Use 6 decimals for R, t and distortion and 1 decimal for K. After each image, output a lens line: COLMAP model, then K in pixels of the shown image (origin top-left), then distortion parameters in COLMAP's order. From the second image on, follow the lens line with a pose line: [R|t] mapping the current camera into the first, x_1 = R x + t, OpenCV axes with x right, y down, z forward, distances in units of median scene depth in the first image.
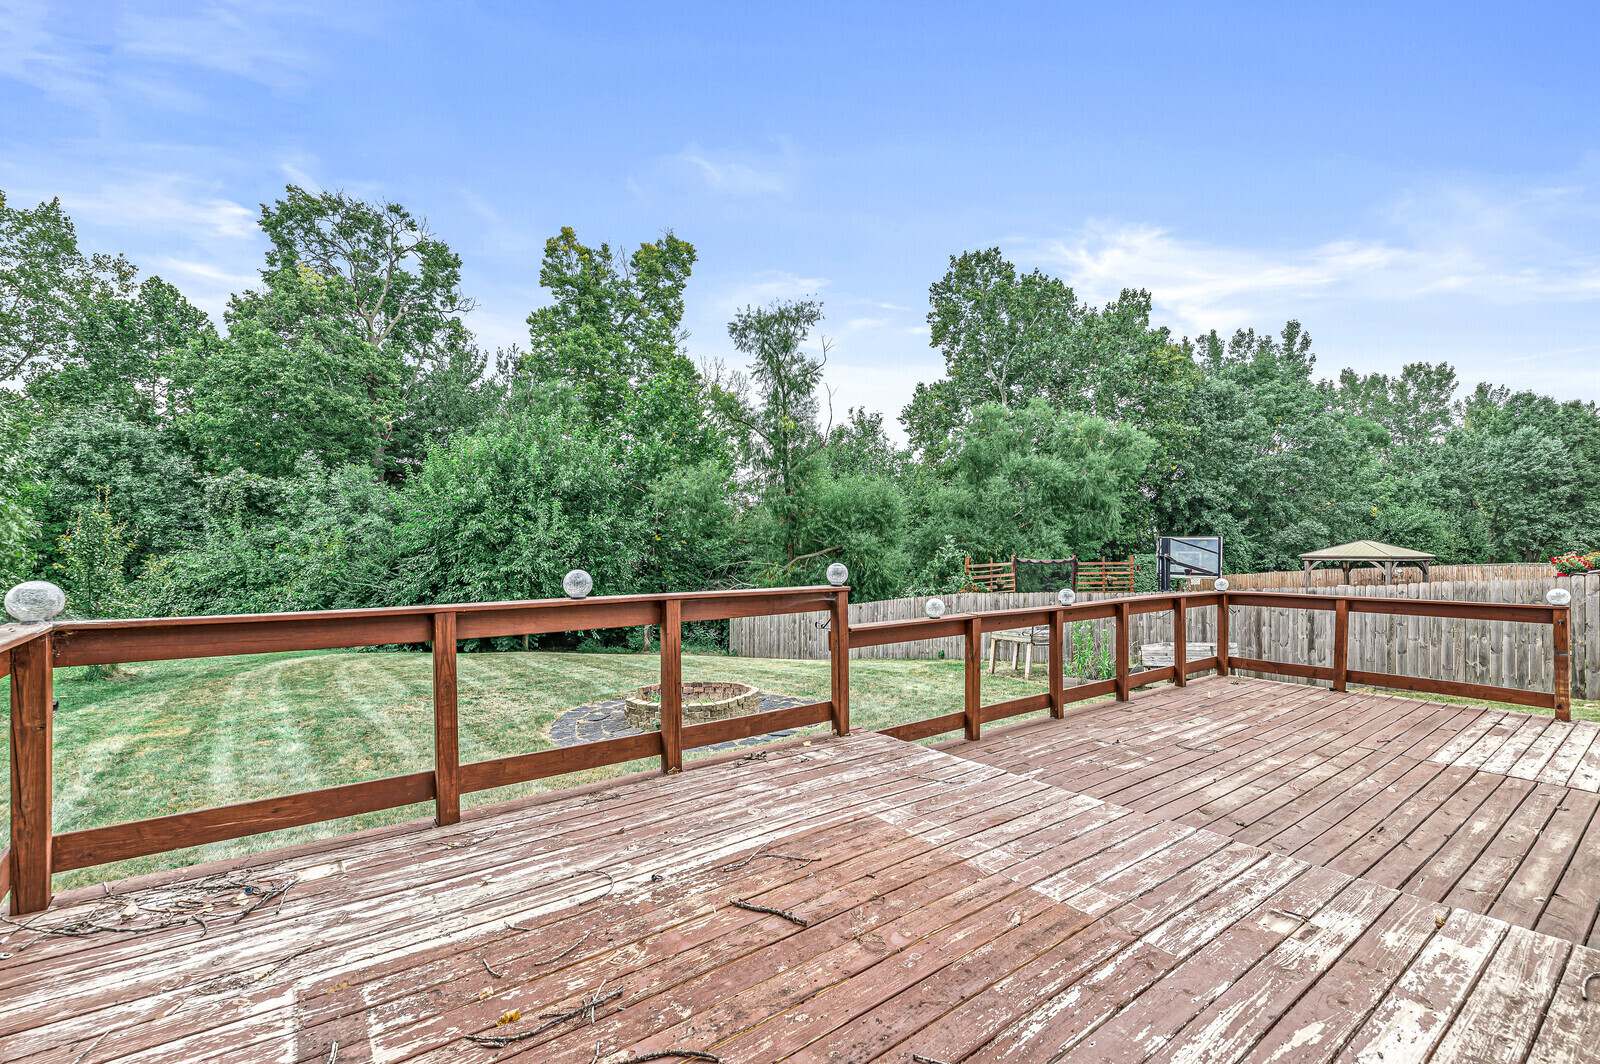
lens RADIAL K [[703.5, 0, 799.9], [0, 703.5, 554.0], [0, 0, 1]] dist [-0.001755, -0.000447]
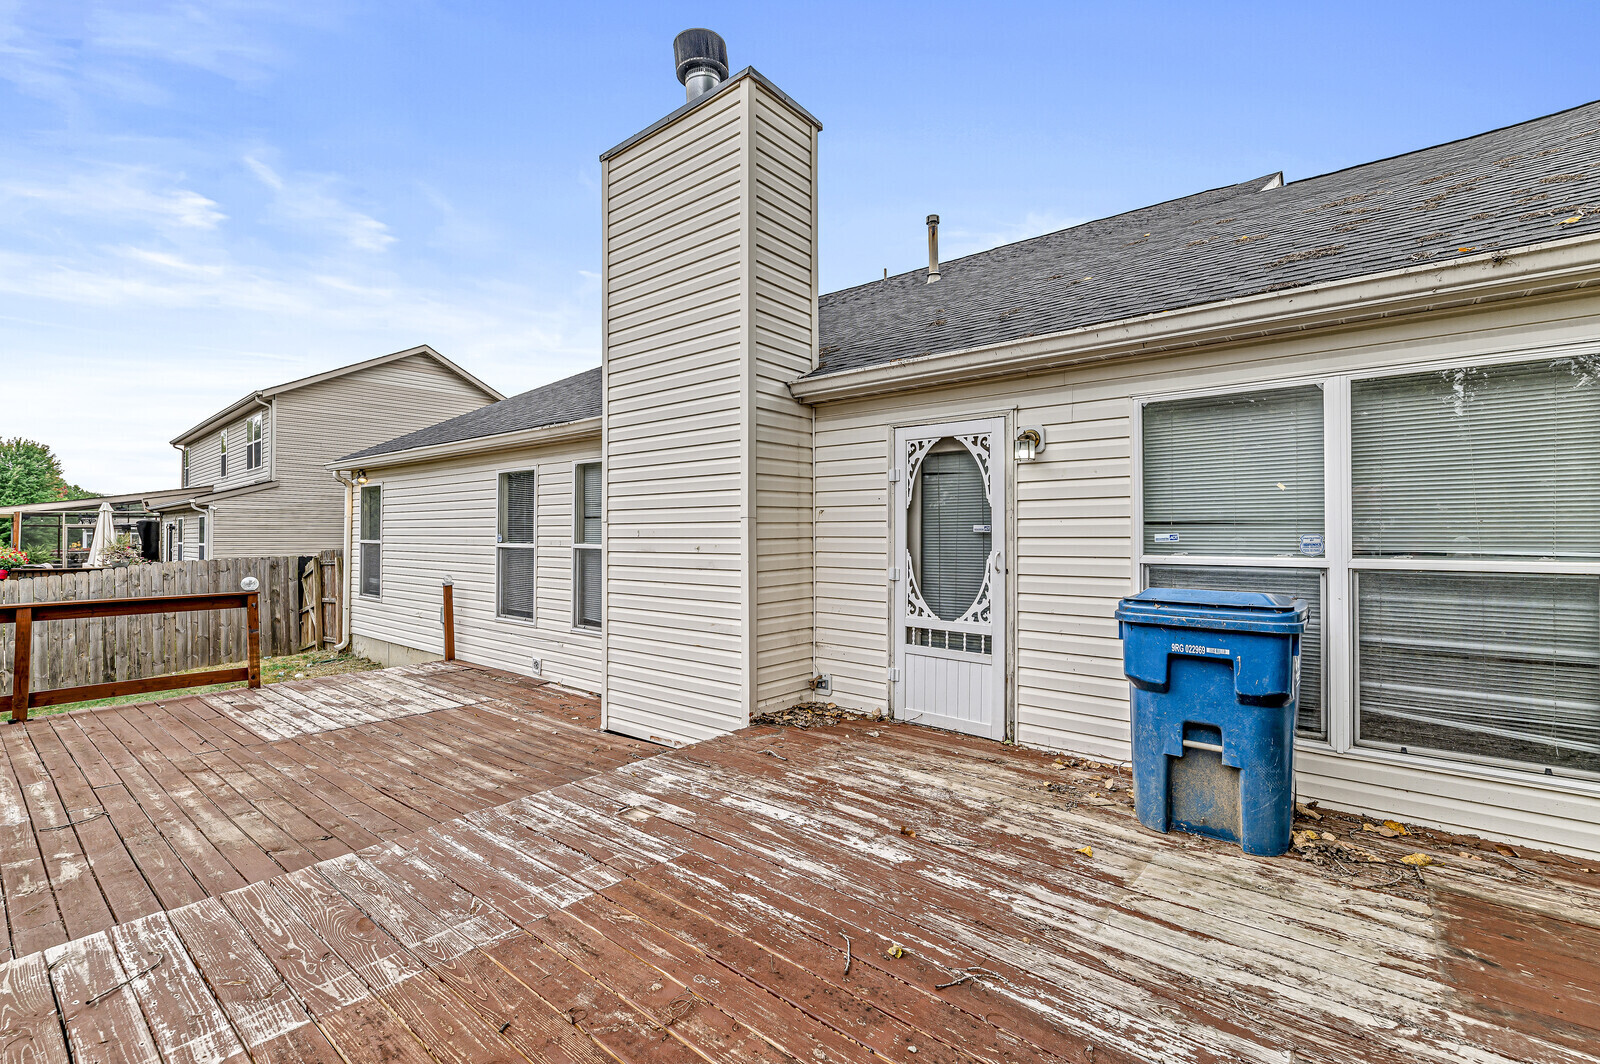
lens RADIAL K [[694.9, 0, 800.0], [0, 694.9, 532.0], [0, 0, 1]] dist [-0.000629, -0.000178]
pose [[-0.238612, 0.007799, 0.971084, -0.328579], [0.016932, 0.999849, -0.003870, -0.007433], [-0.970967, 0.015519, -0.238708, 0.461324]]
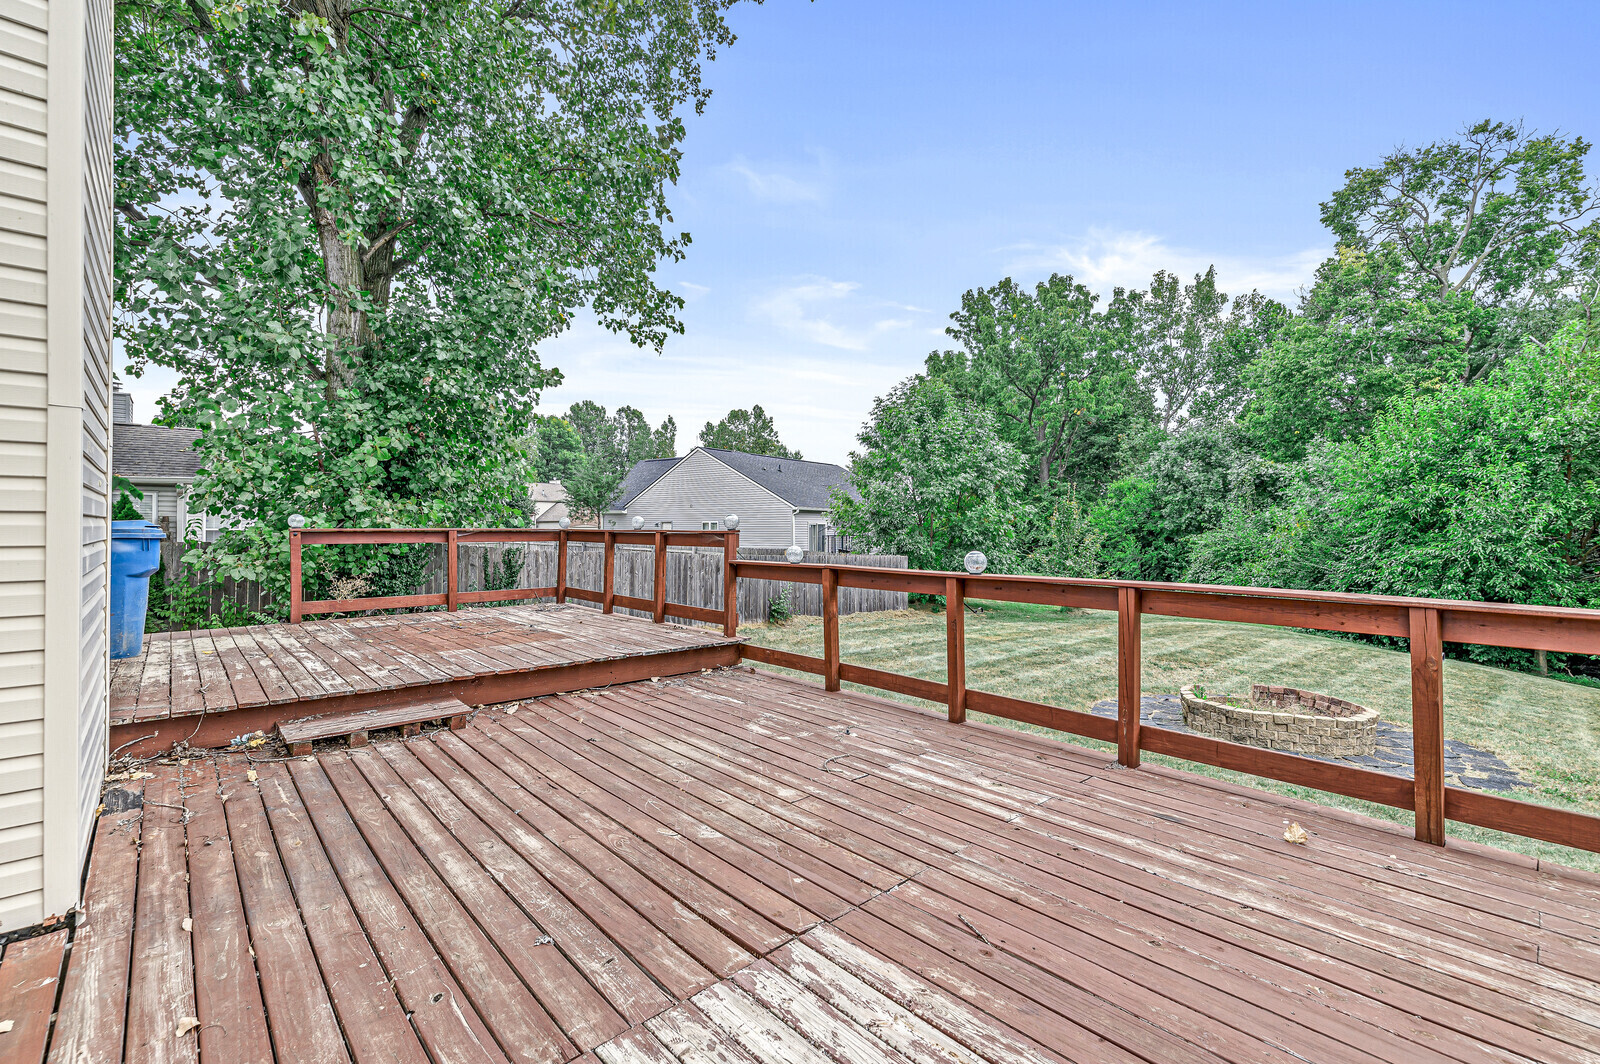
lens RADIAL K [[694.9, 0, 800.0], [0, 694.9, 532.0], [0, 0, 1]] dist [-0.000629, -0.000178]
pose [[0.096221, 0.006187, -0.995341, 1.333859], [-0.021121, 0.999768, 0.004172, 0.037924], [0.995136, 0.020621, 0.096329, 0.930954]]
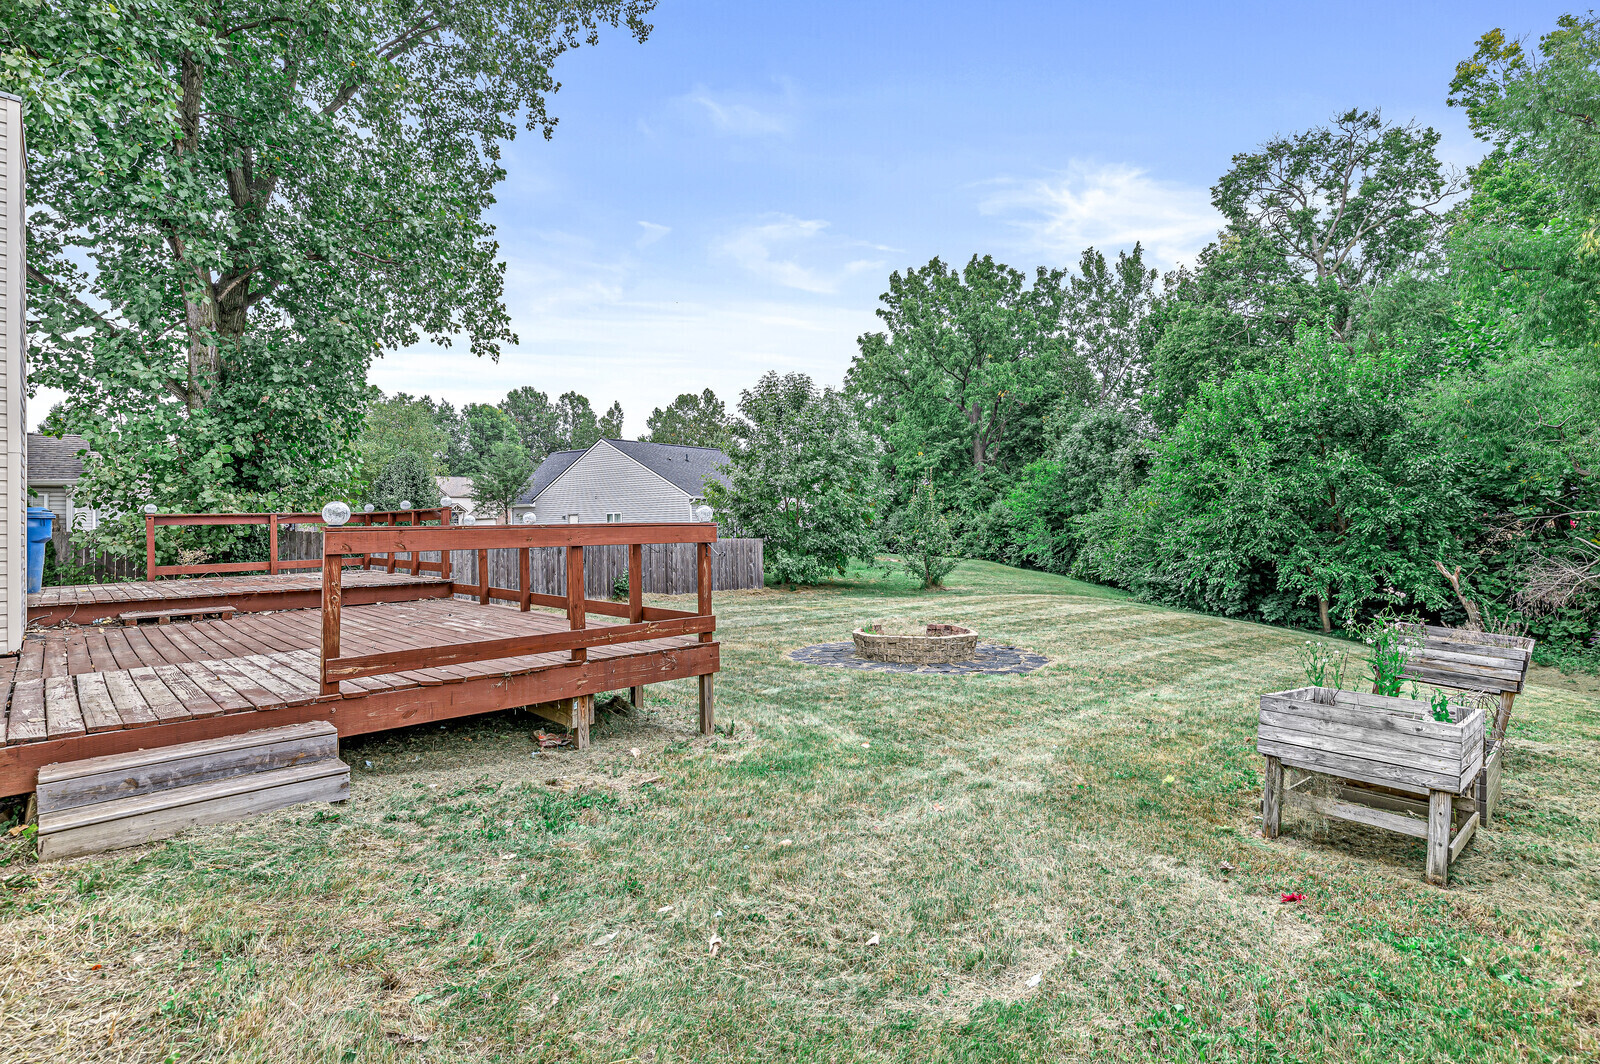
lens RADIAL K [[773.2, 0, 795.1], [0, 773.2, 515.2], [0, 0, 1]] dist [-0.002165, 0.000375]
pose [[0.118908, -0.009995, -0.992855, 2.197374], [0.001334, 0.999950, -0.009907, 0.084355], [0.992904, -0.000147, 0.118916, 1.581898]]
